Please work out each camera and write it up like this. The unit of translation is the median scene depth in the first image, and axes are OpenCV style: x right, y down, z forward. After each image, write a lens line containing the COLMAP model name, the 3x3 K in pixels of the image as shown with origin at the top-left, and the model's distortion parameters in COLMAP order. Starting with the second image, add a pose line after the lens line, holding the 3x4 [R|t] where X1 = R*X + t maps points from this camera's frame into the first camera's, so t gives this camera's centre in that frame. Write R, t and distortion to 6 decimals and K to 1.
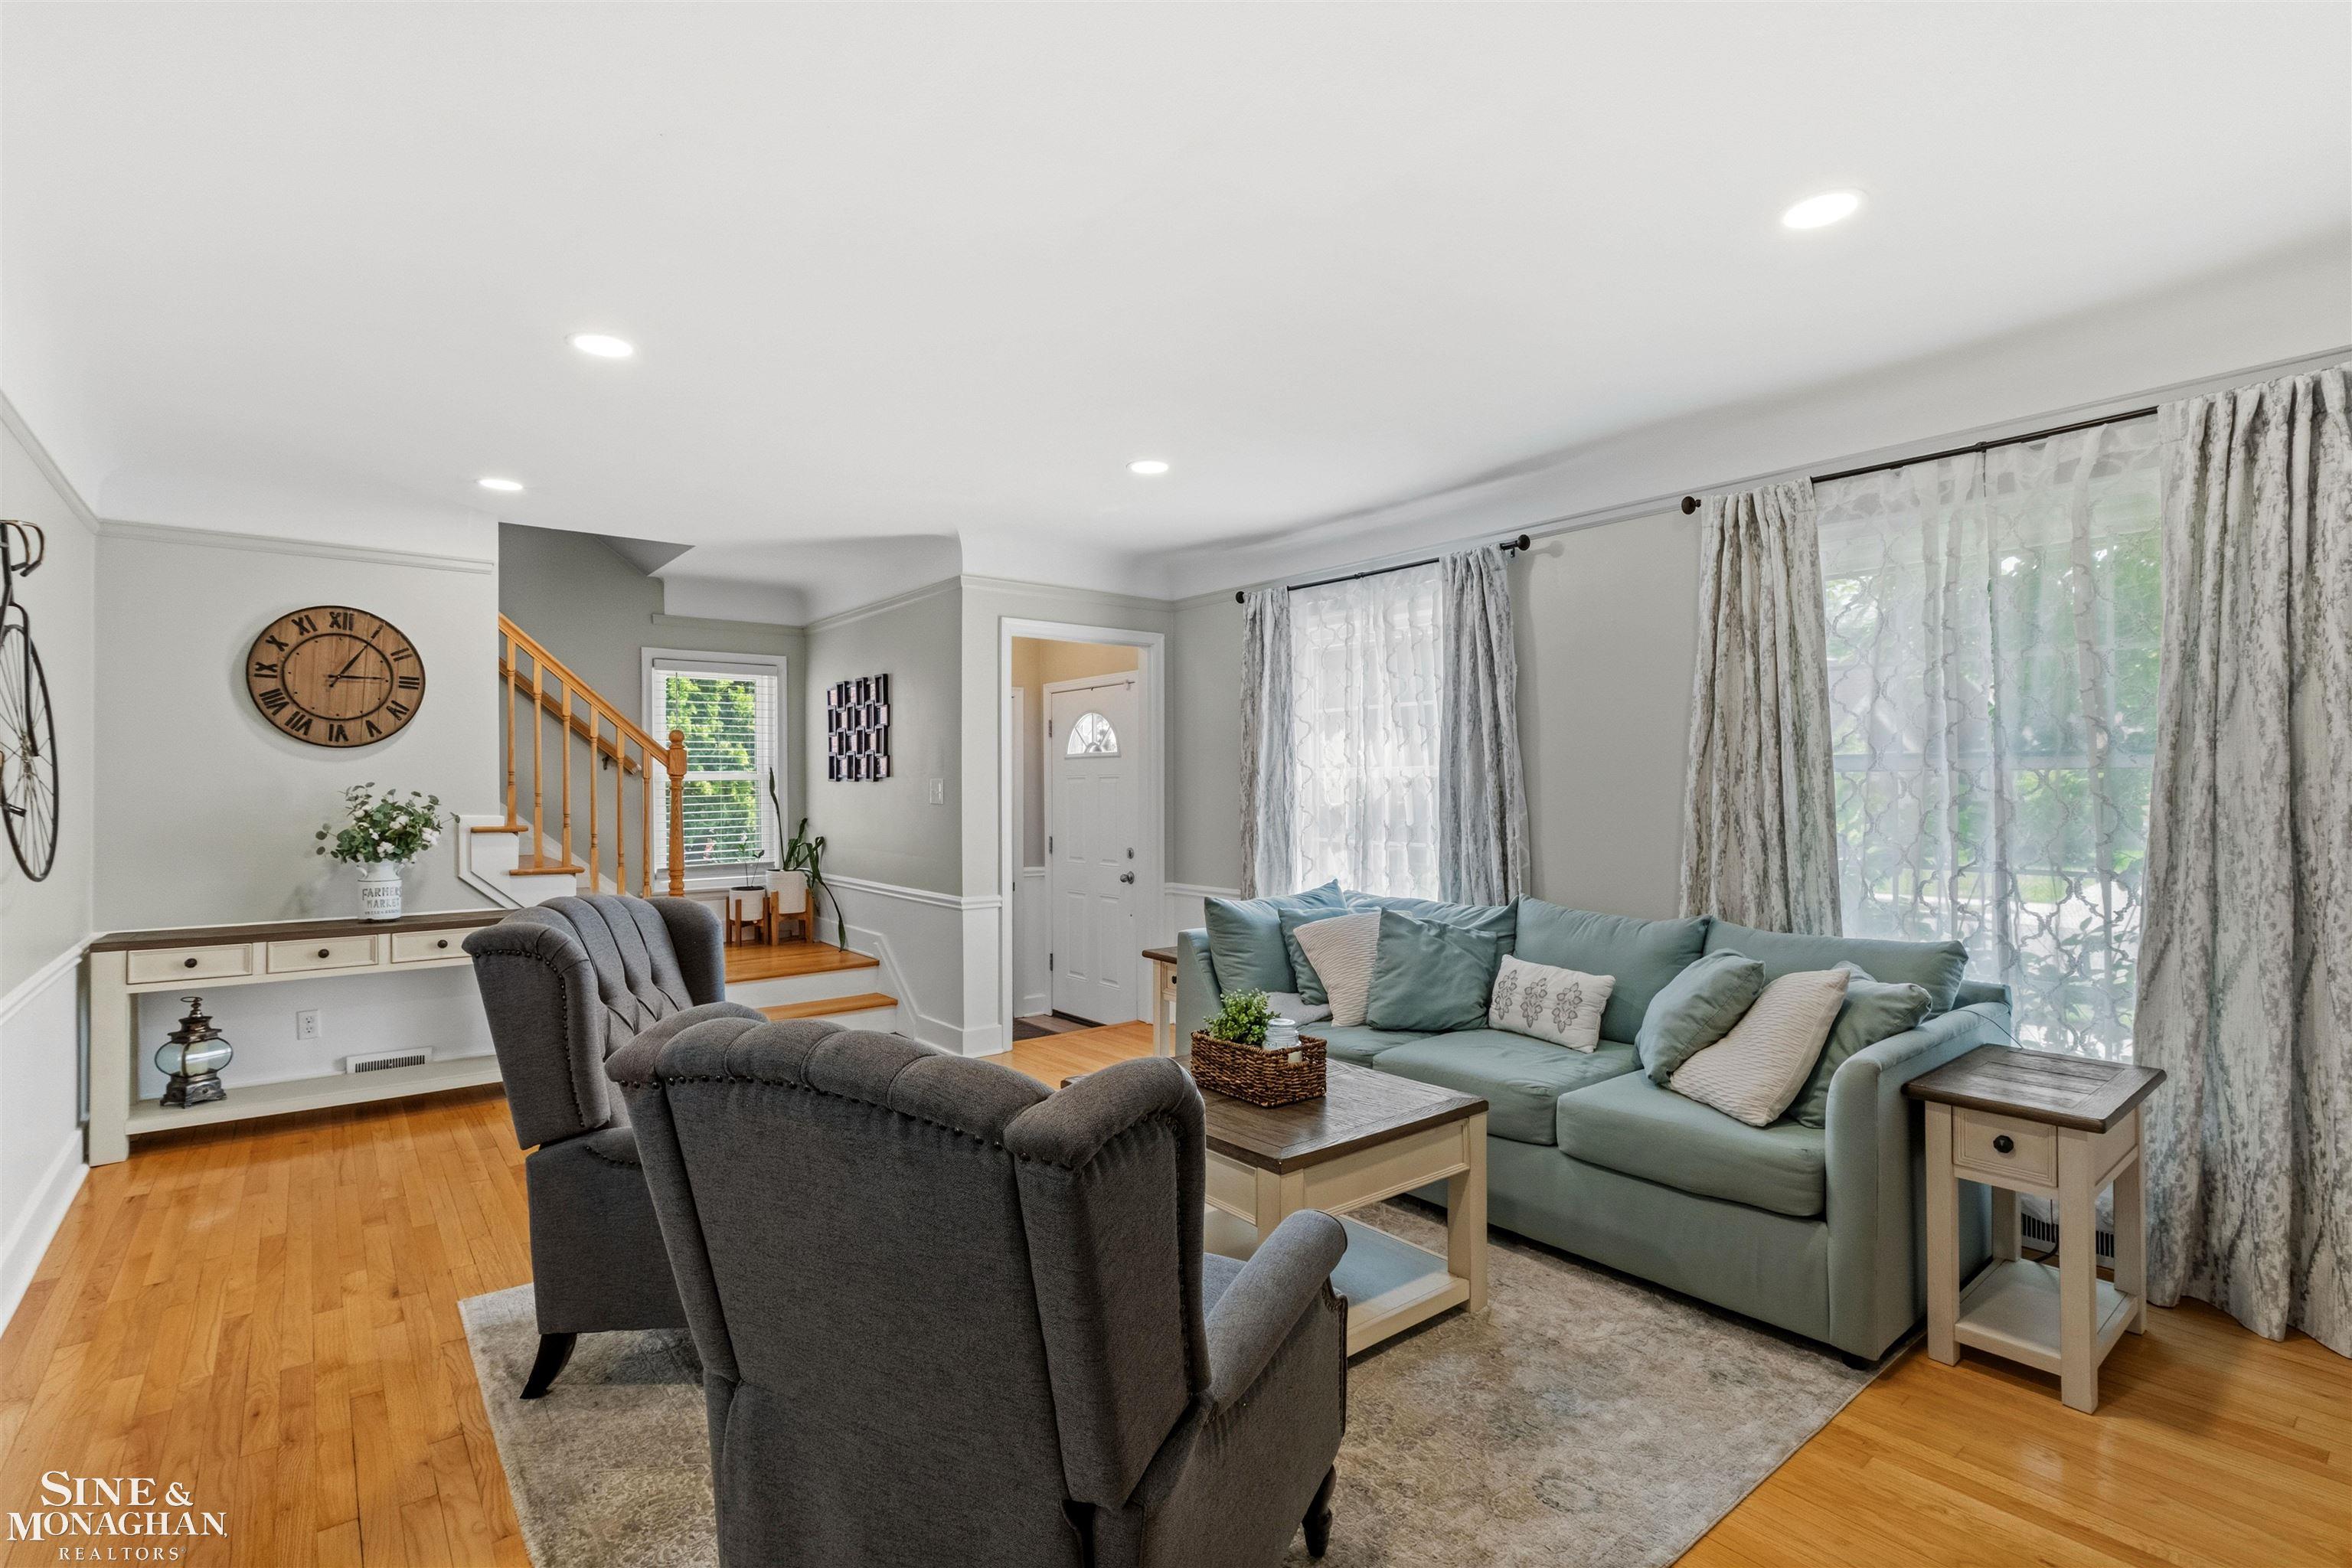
lens RADIAL K [[1097.0, 0, 1184.1], [0, 1097.0, 783.1], [0, 0, 1]] dist [0.002237, 0.000343]
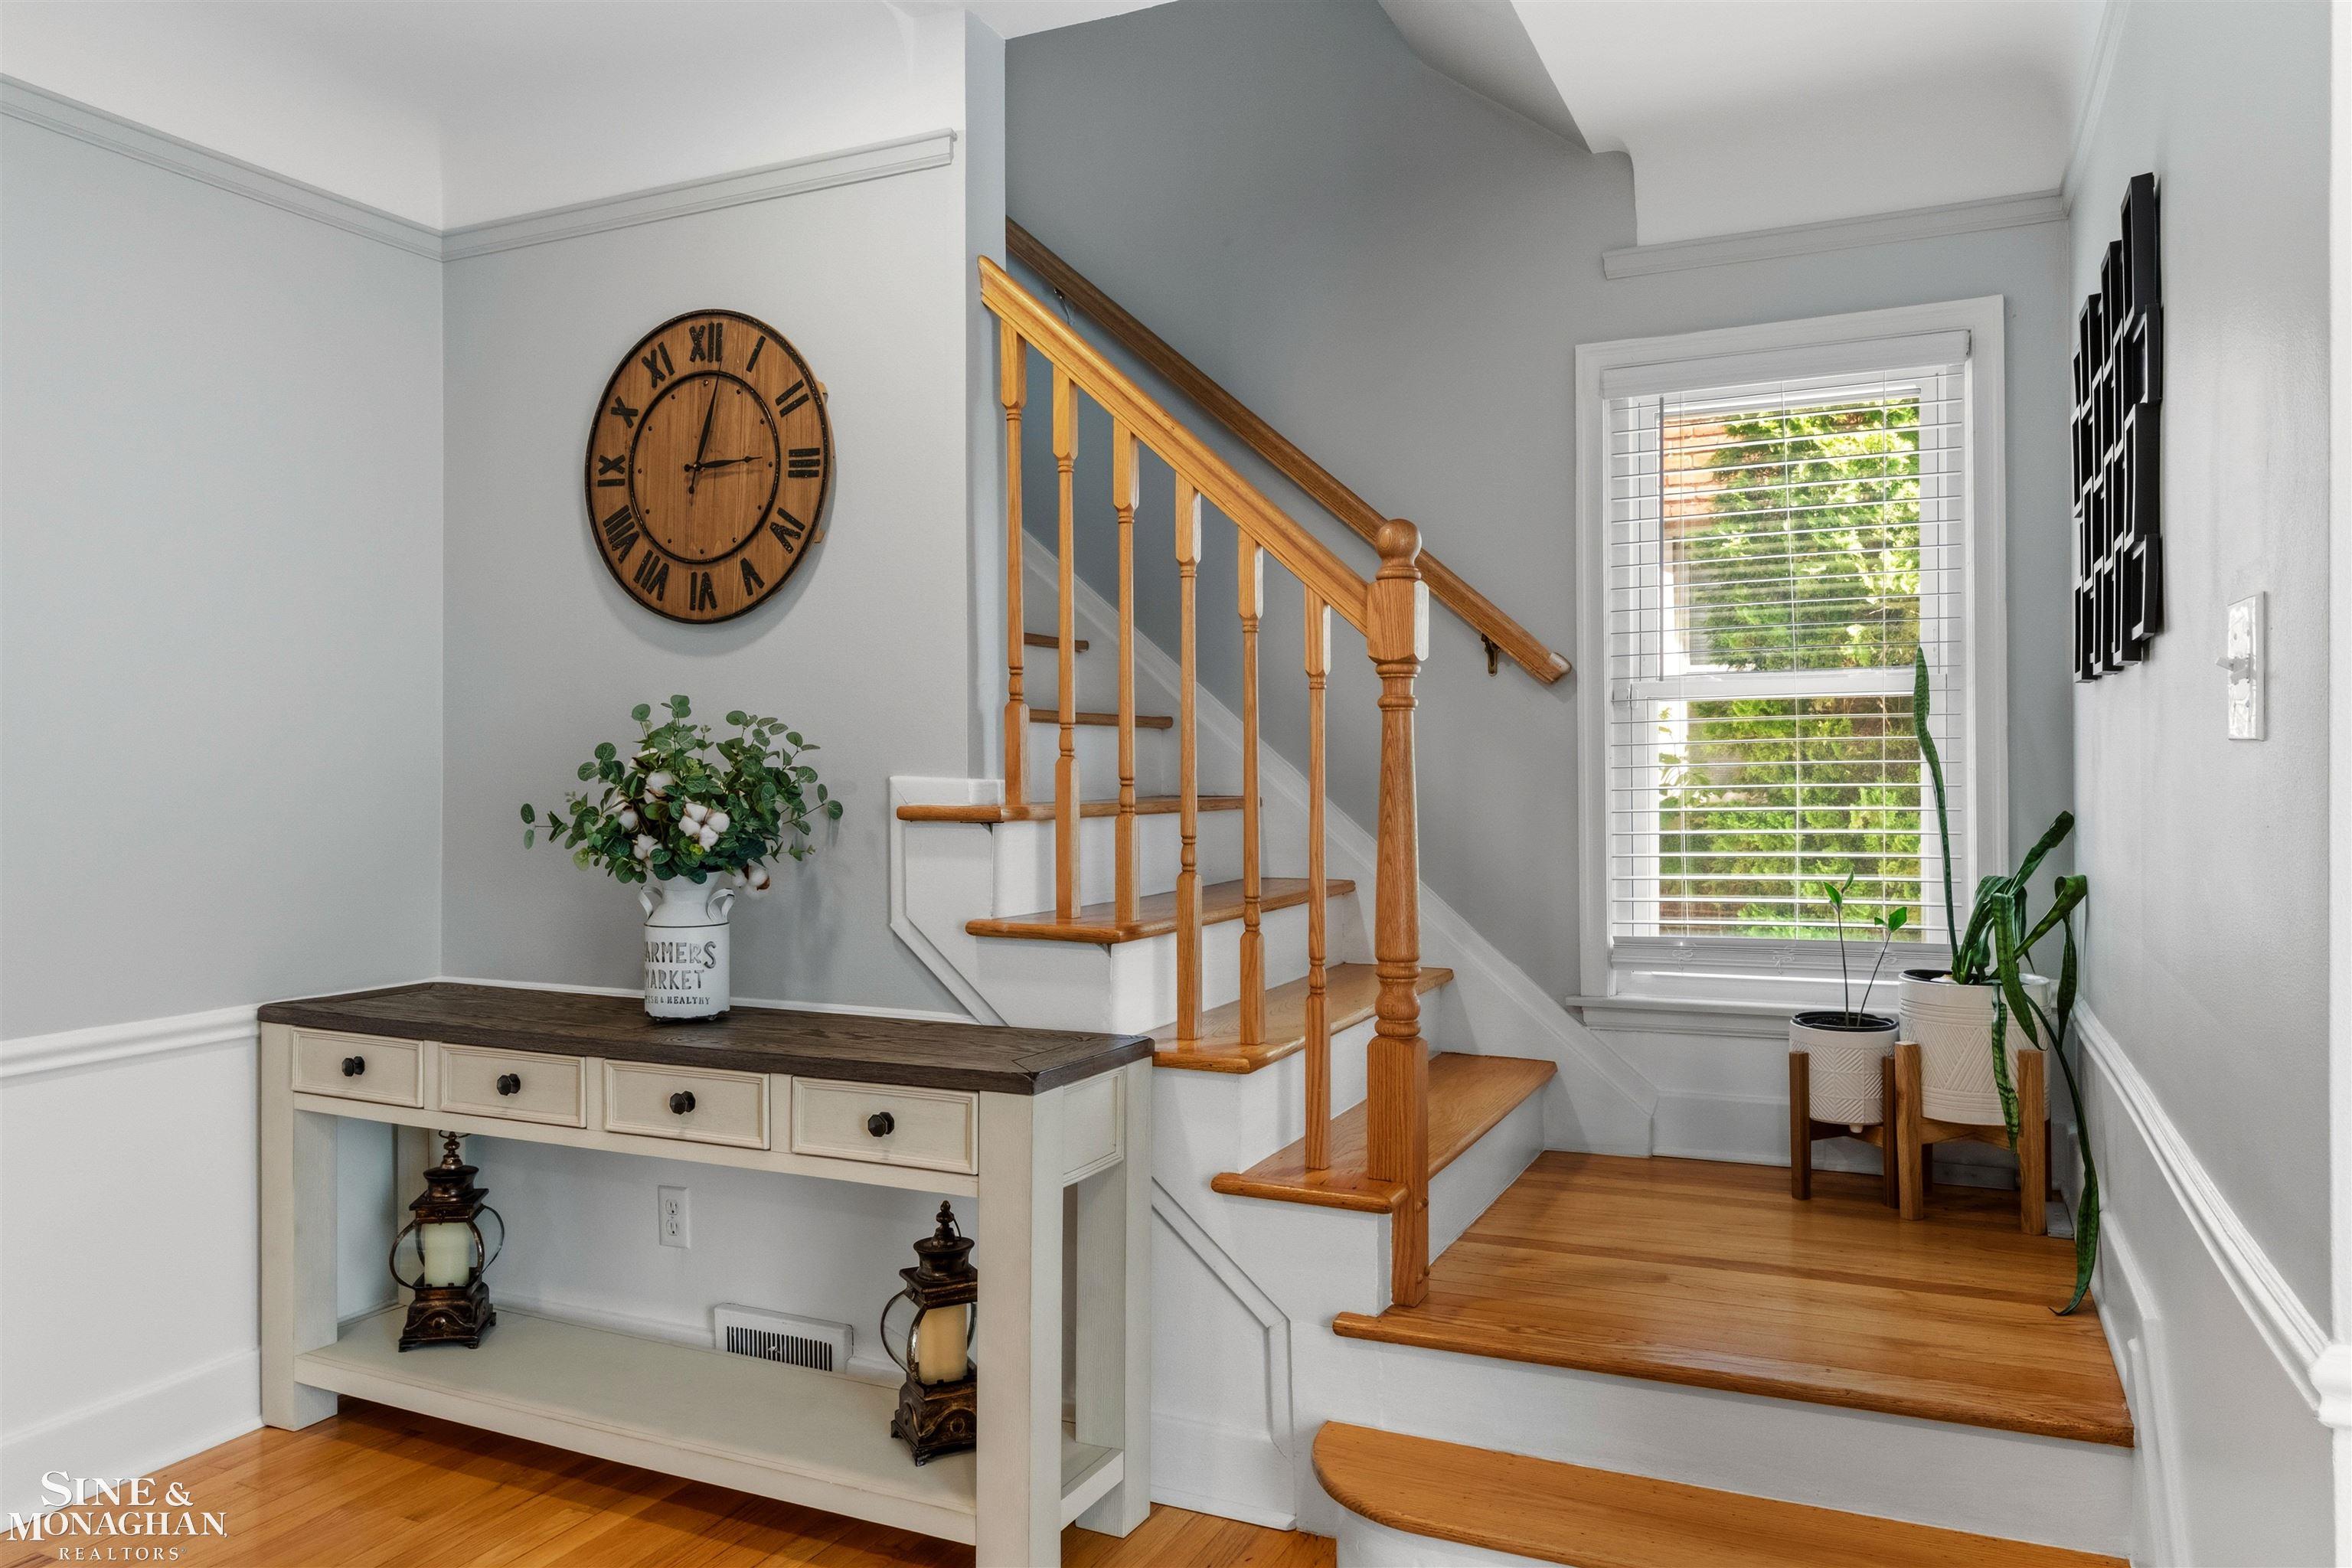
lens RADIAL K [[1596.9, 0, 1184.5], [0, 1596.9, 781.5], [0, 0, 1]] dist [0.003811, -0.000308]
pose [[0.455952, 0.008771, -0.889961, -0.088248], [0.003346, 0.999927, 0.011569, 0.025345], [0.889998, -0.008253, 0.455890, 0.854153]]
